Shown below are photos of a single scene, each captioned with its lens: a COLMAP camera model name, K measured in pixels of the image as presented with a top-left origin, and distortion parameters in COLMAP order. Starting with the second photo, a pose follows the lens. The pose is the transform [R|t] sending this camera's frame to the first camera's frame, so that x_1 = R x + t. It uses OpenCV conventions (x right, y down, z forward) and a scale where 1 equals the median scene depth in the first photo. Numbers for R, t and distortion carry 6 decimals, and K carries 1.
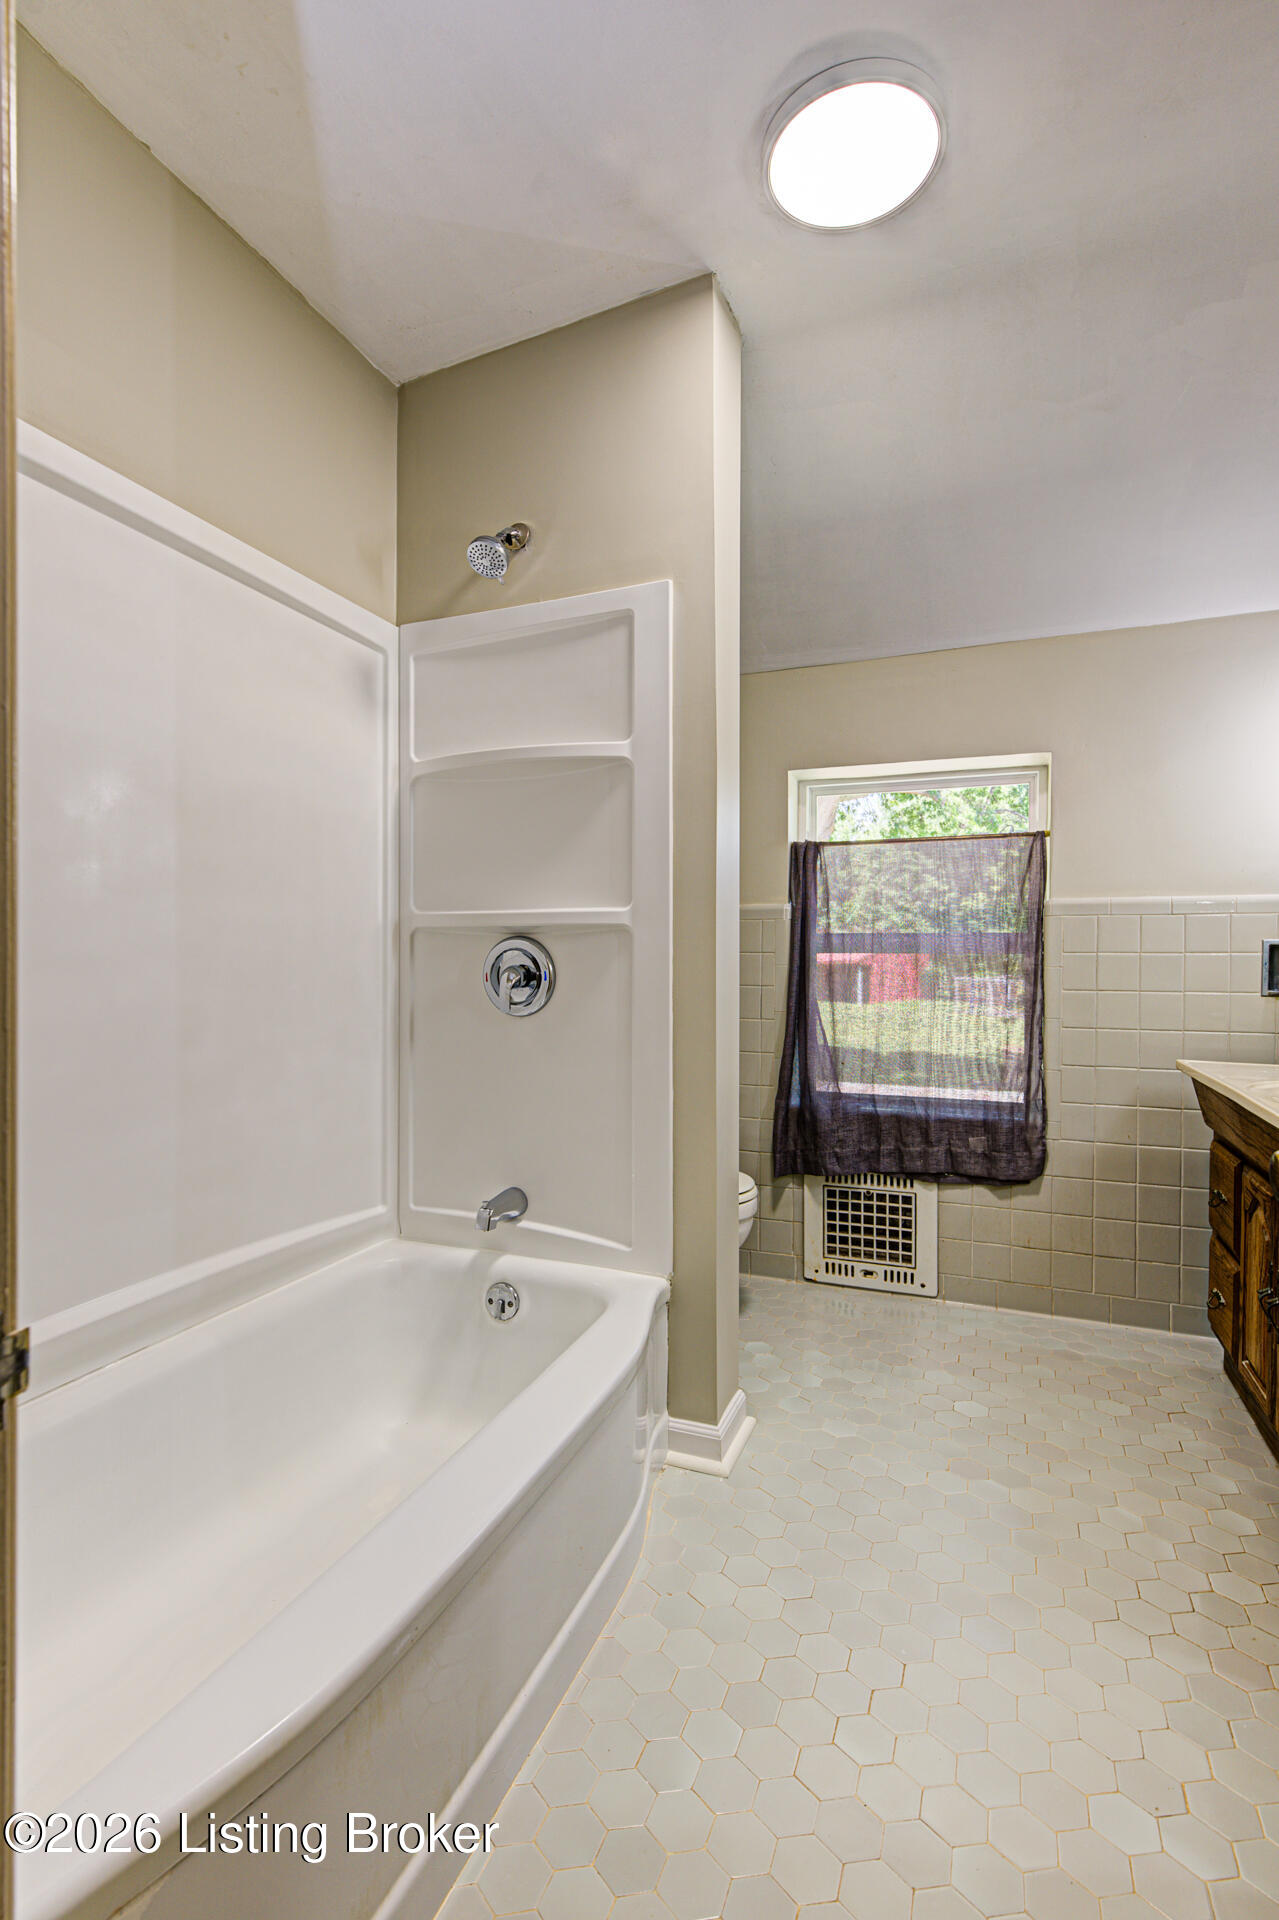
lens RADIAL K [[943.0, 0, 634.8], [0, 943.0, 968.5], [0, 0, 1]] dist [0.003585, 0.001126]
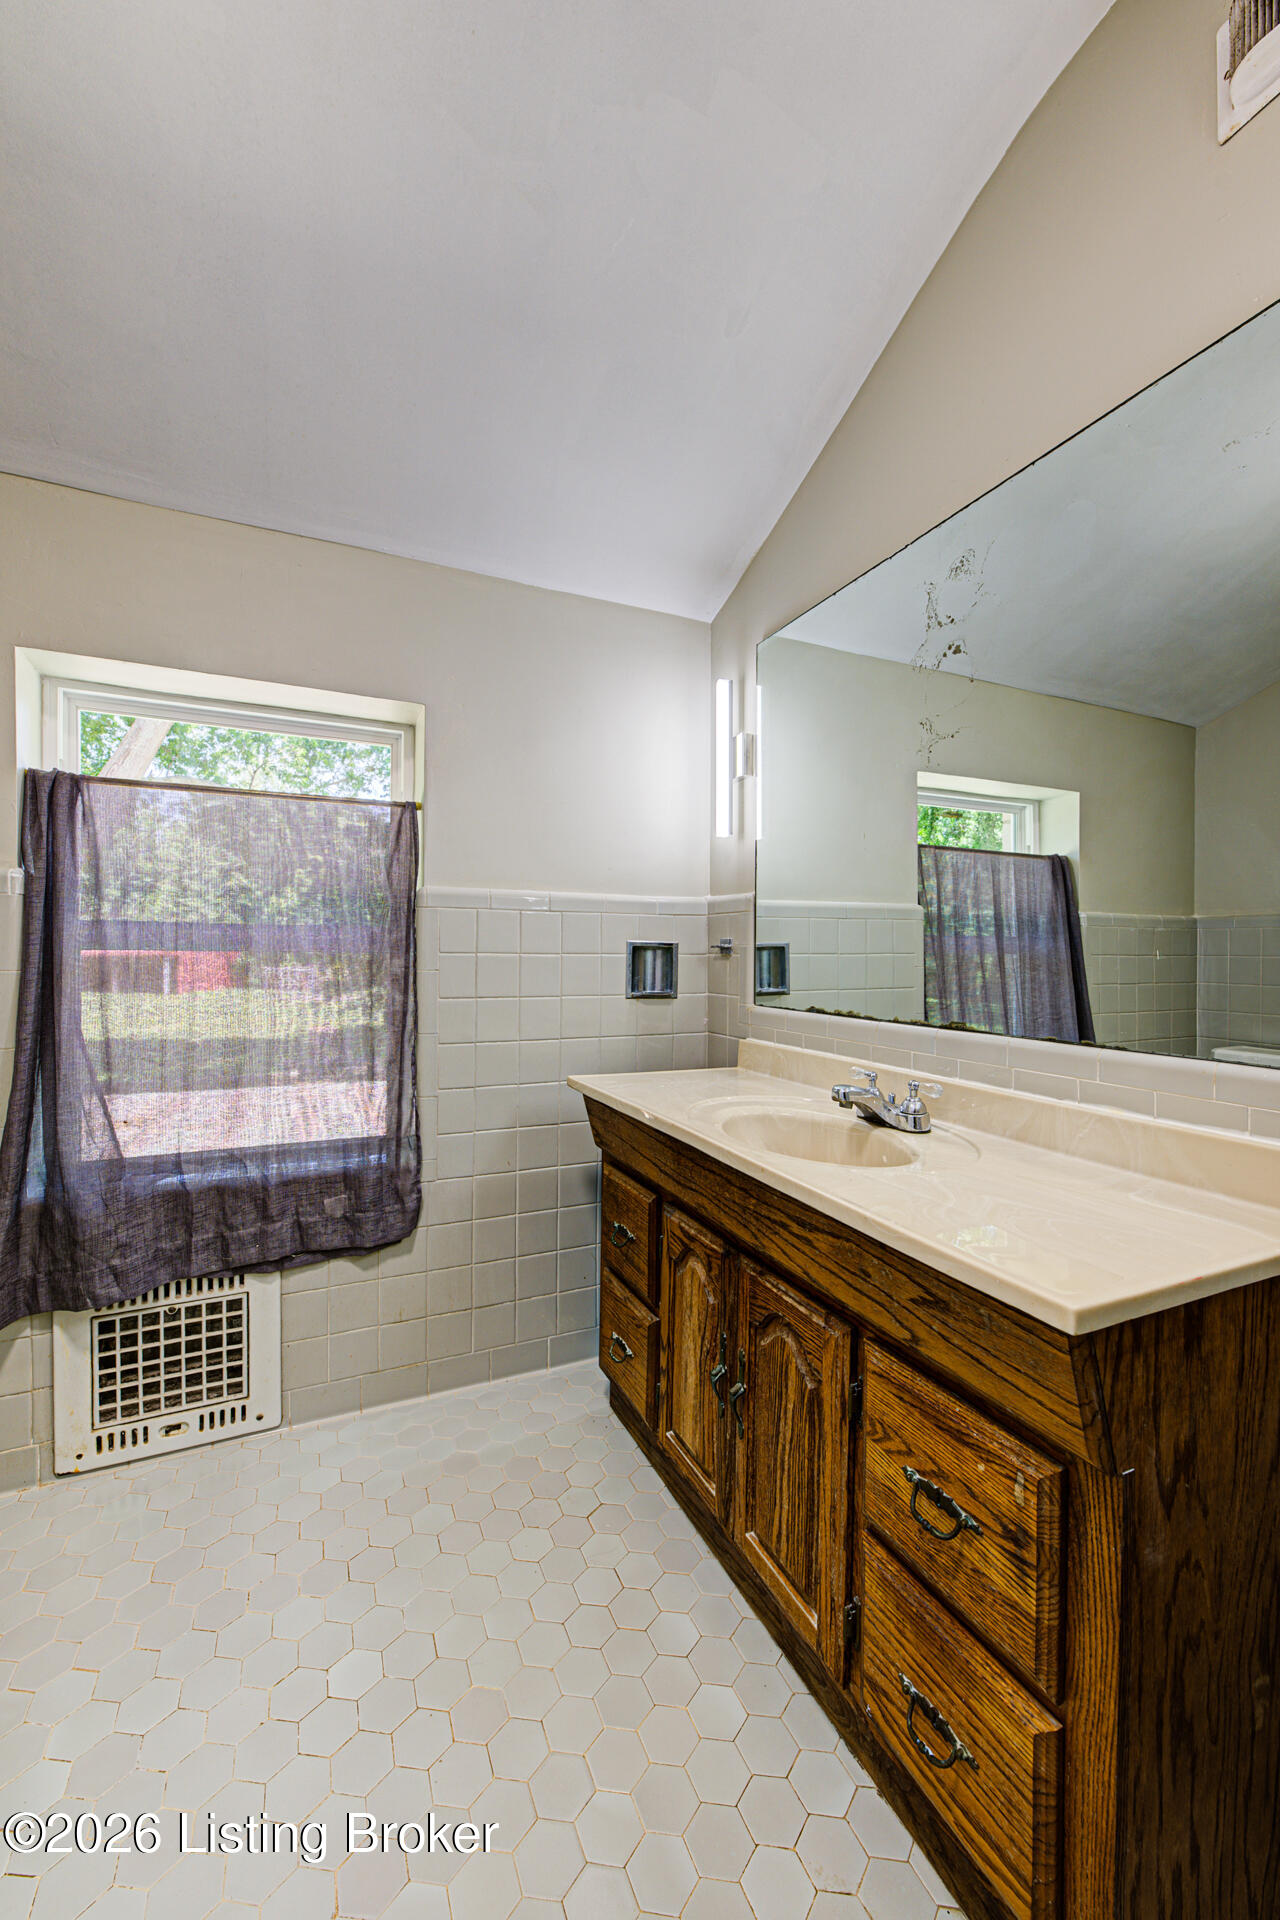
lens RADIAL K [[772.0, 0, 645.6], [0, 772.0, 967.0], [0, 0, 1]] dist [-0.002904, 0.000334]
pose [[0.703937, -0.008348, 0.710214, 0.099230], [0.000994, 0.999942, 0.010769, -0.011075], [-0.710262, -0.006875, 0.703904, 0.383814]]
